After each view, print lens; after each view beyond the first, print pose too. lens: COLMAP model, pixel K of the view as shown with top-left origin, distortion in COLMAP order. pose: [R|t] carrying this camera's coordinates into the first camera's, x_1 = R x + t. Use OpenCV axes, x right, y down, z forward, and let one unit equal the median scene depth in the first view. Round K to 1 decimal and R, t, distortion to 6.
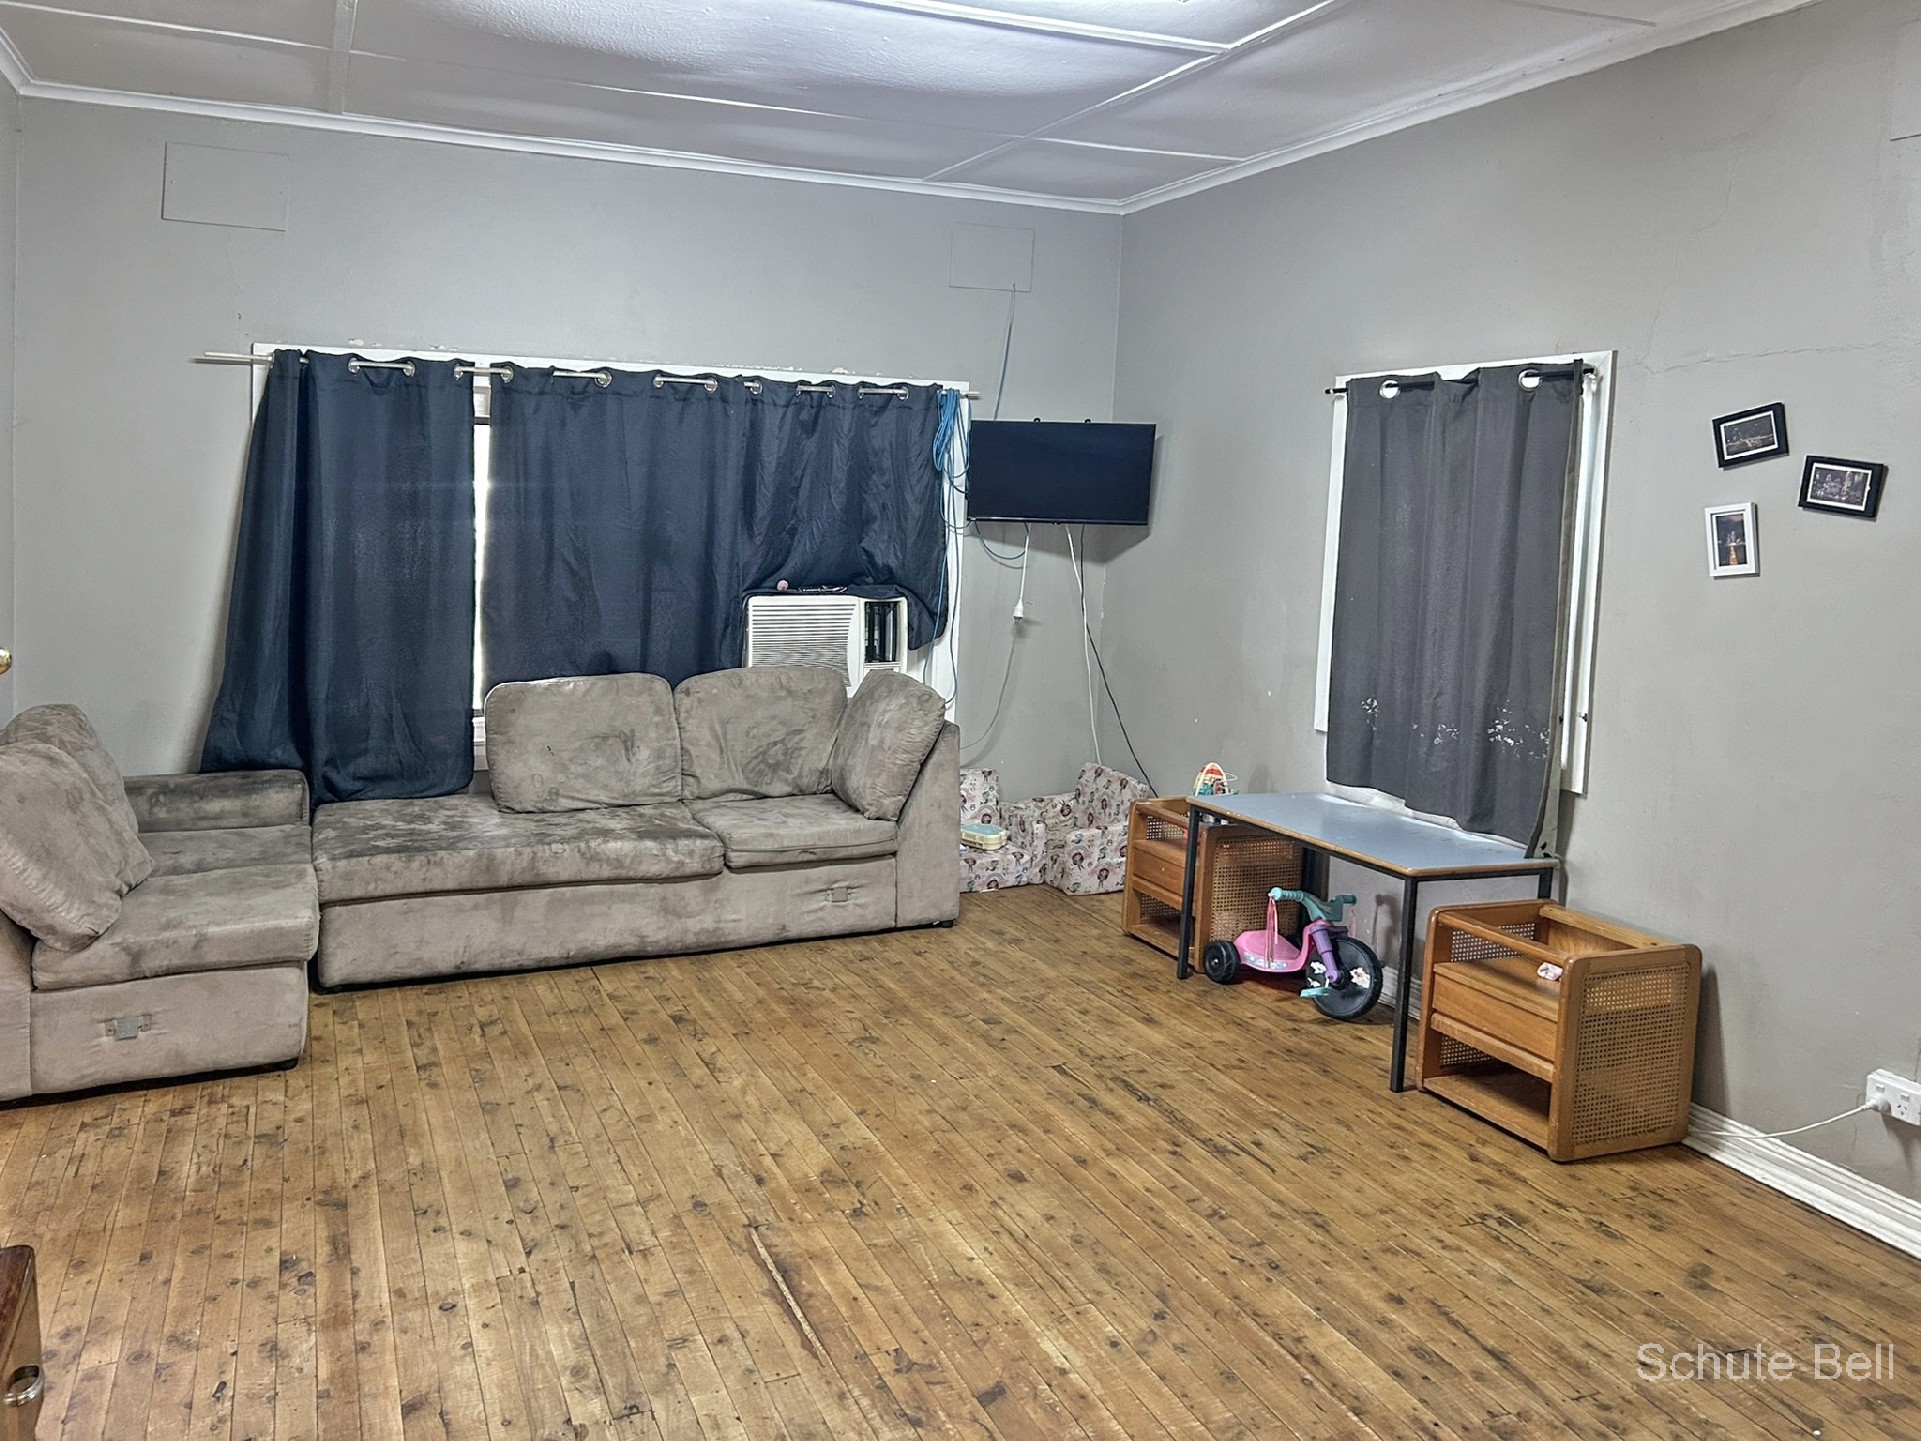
lens RADIAL K [[1509.7, 0, 960.5], [0, 1509.7, 720.5], [0, 0, 1]] dist [0.004996, -0.003476]
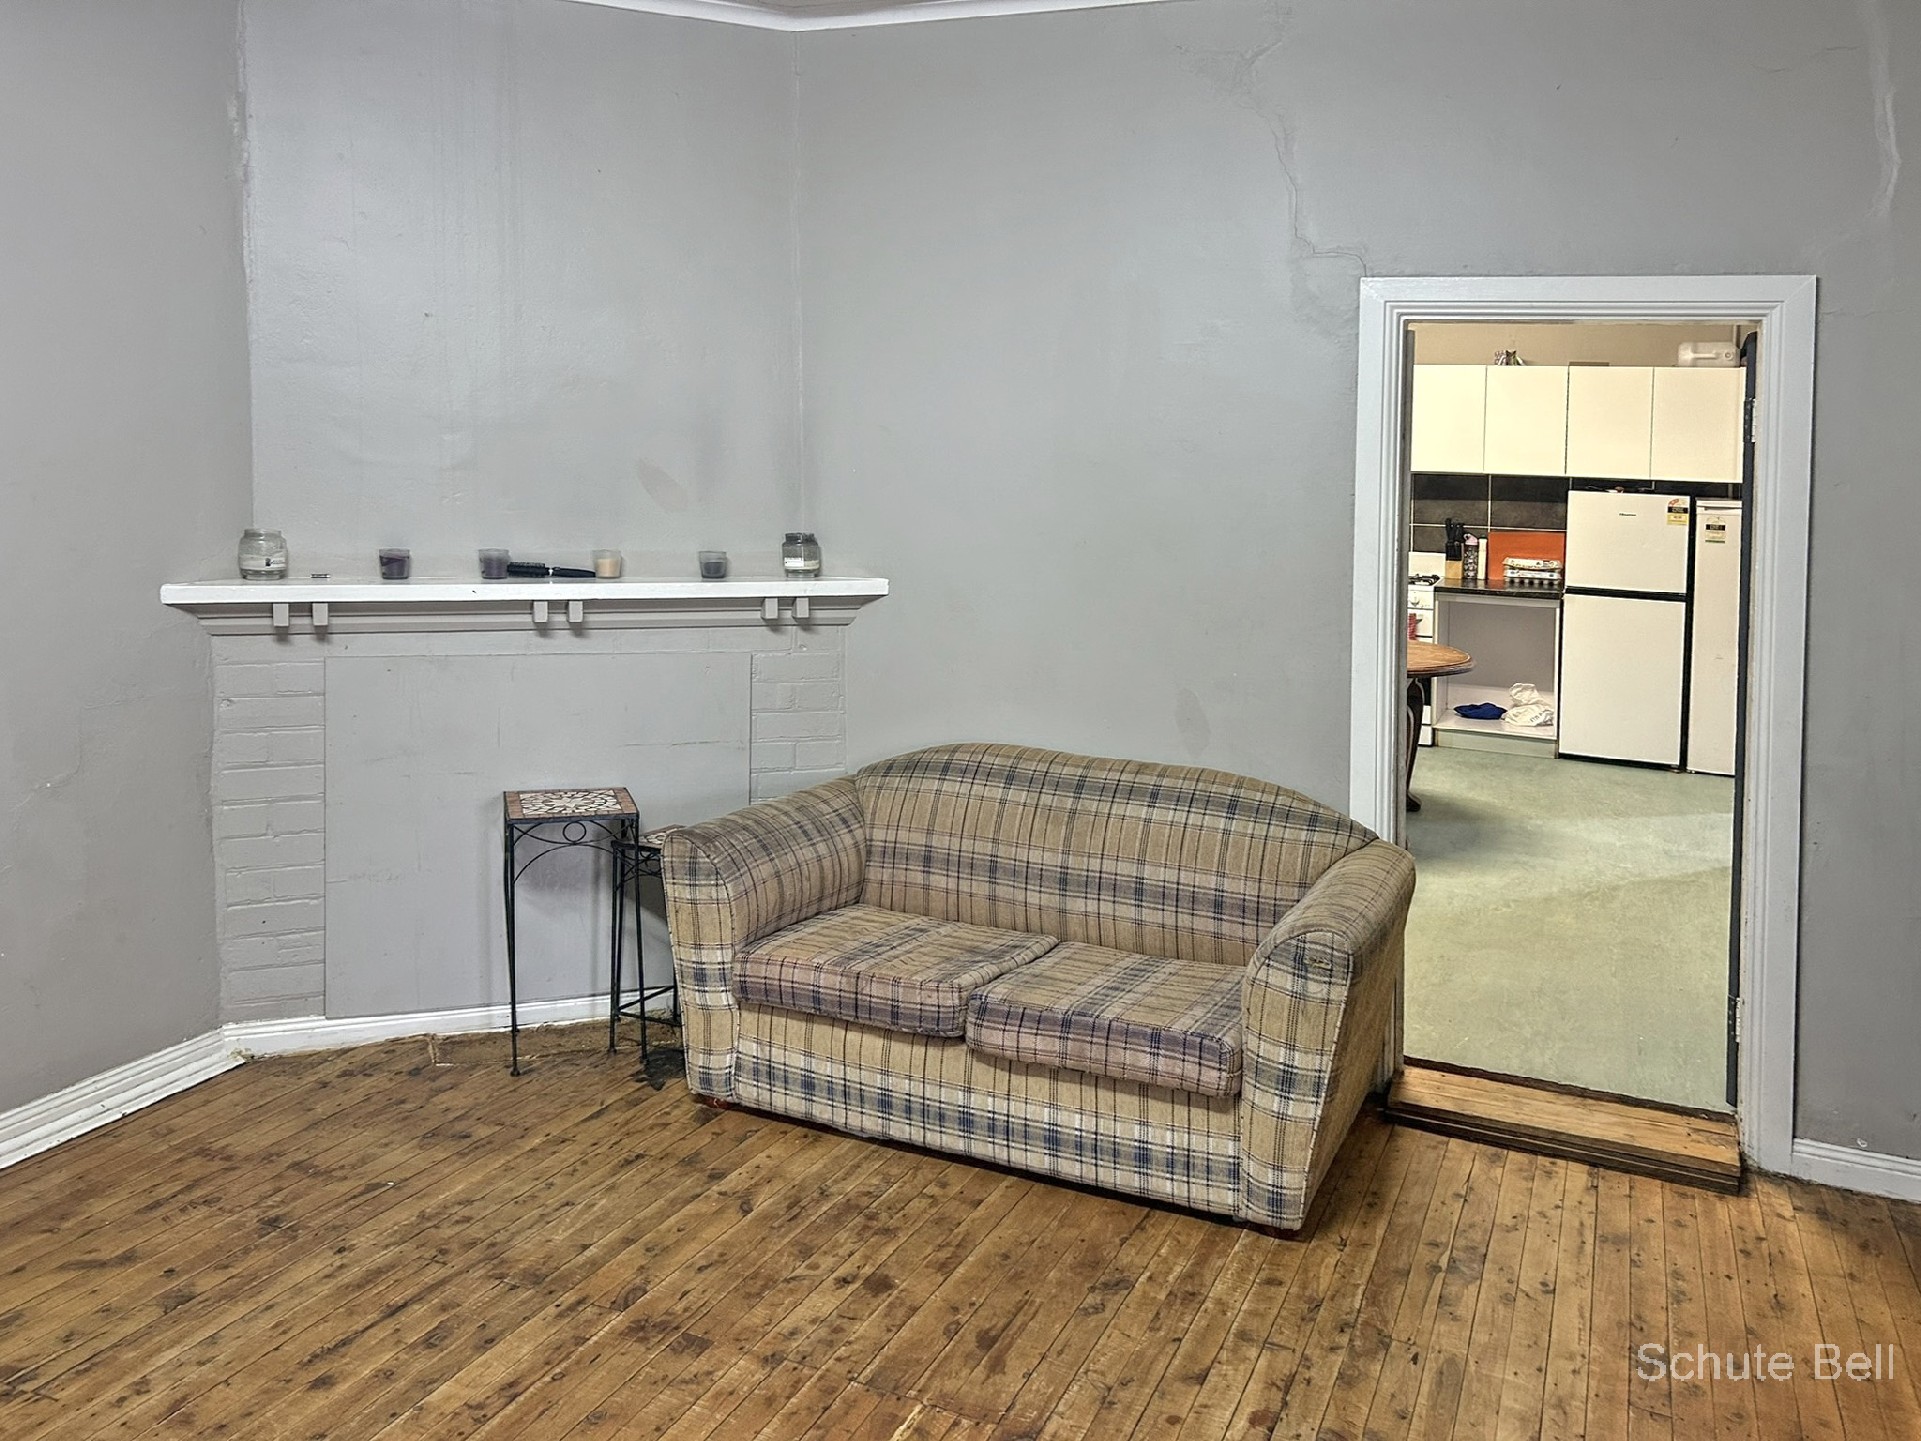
lens RADIAL K [[1509.7, 0, 960.5], [0, 1509.7, 720.5], [0, 0, 1]] dist [0.004996, -0.003476]
pose [[-0.683525, -0.161280, 0.711887, -0.502226], [0.075155, 0.954551, 0.288416, -0.180204], [-0.726048, 0.250641, -0.640338, 1.248839]]
